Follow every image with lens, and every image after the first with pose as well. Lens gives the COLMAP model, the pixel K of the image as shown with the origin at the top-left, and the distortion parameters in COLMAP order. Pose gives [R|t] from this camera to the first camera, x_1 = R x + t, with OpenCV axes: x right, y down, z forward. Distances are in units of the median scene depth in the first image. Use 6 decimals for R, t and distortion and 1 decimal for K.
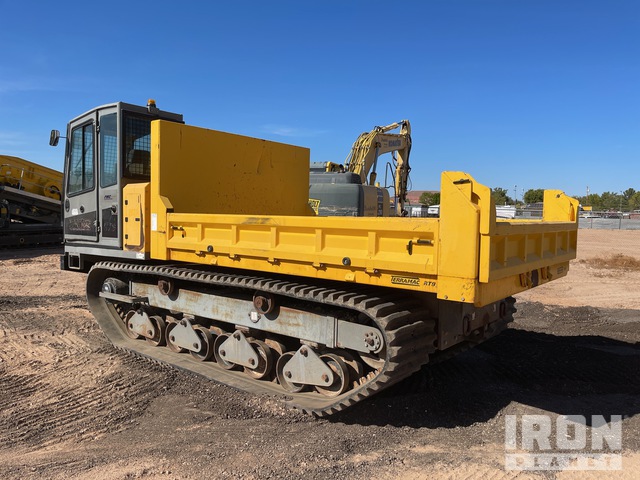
lens RADIAL K [[464.9, 0, 320.7], [0, 464.9, 222.3], [0, 0, 1]] dist [0.005279, 0.000536]
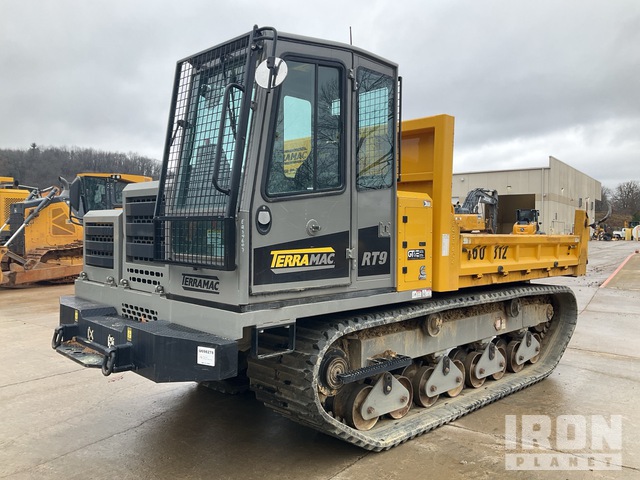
lens RADIAL K [[537.4, 0, 320.0], [0, 537.4, 240.0], [0, 0, 1]] dist [-0.013197, -0.003349]
pose [[0.121987, -0.013816, 0.992436, -1.127250], [0.023291, 0.999668, 0.011054, -0.022049], [-0.992258, 0.021766, 0.122268, 0.959019]]
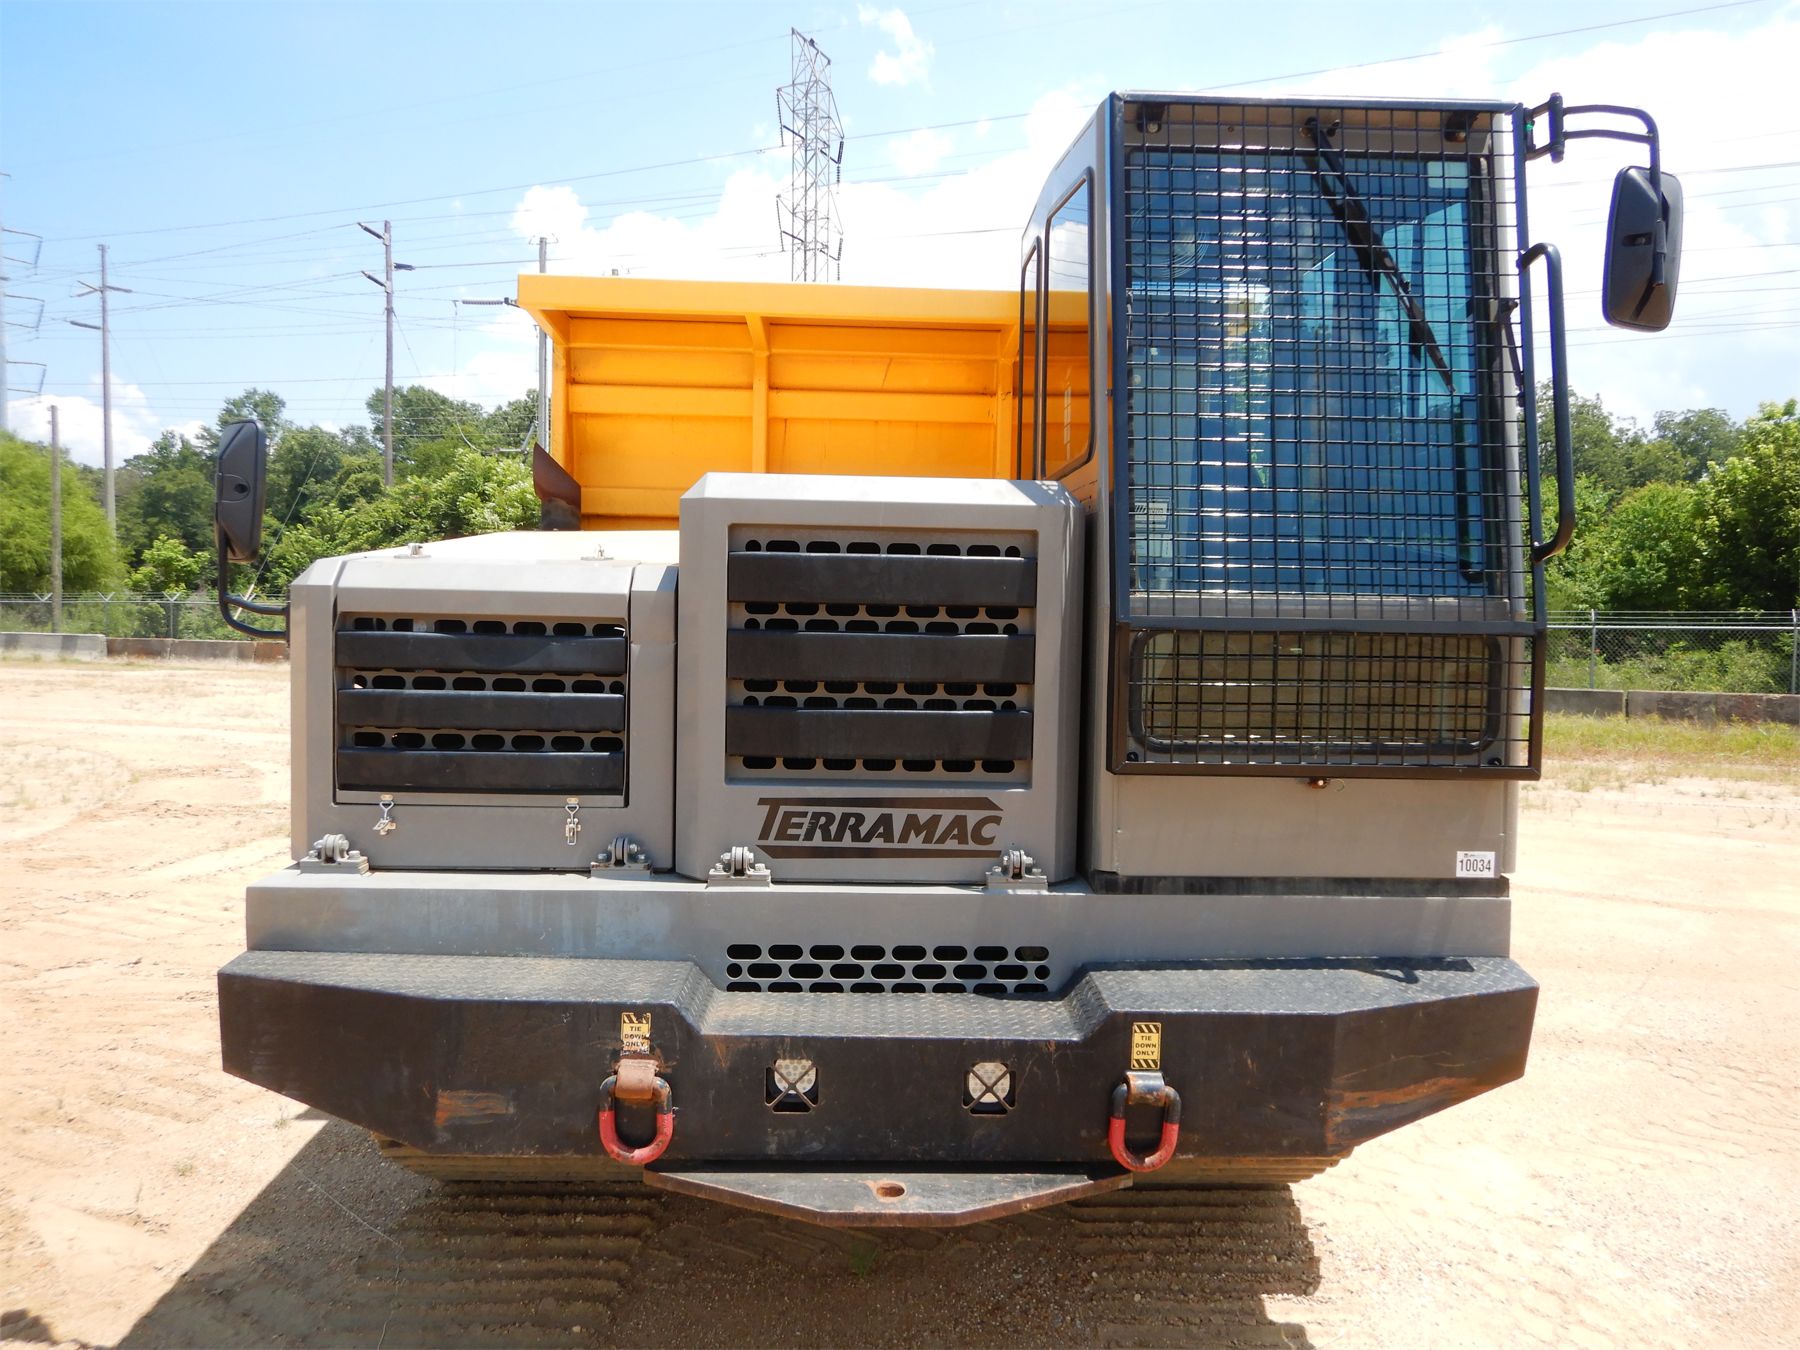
lens RADIAL K [[1307.5, 0, 901.9], [0, 1307.5, 625.3], [0, 0, 1]] dist [0.005279, 0.000536]
pose [[-0.656777, -0.029818, 0.753495, -0.825995], [0.000581, 0.999198, 0.040048, -0.060330], [-0.754085, 0.026741, -0.656233, 1.538820]]
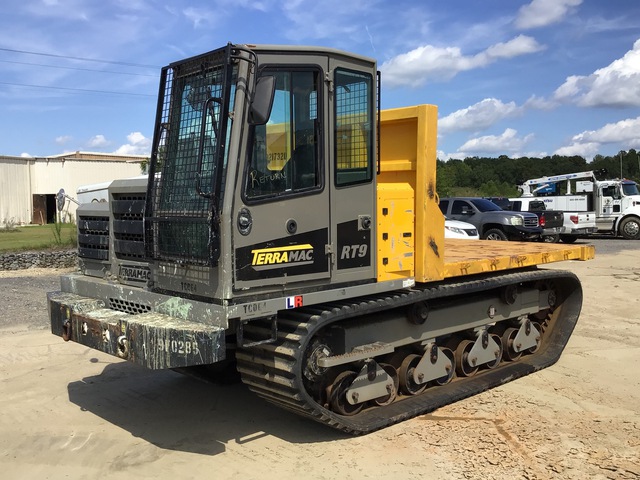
lens RADIAL K [[658.2, 0, 303.8], [0, 658.2, 246.4], [0, 0, 1]] dist [0.002274, -0.010483]
pose [[0.157812, -0.078262, 0.984363, -1.305277], [0.038723, 0.996578, 0.073025, -0.062320], [-0.986710, 0.026593, 0.160302, 0.900281]]
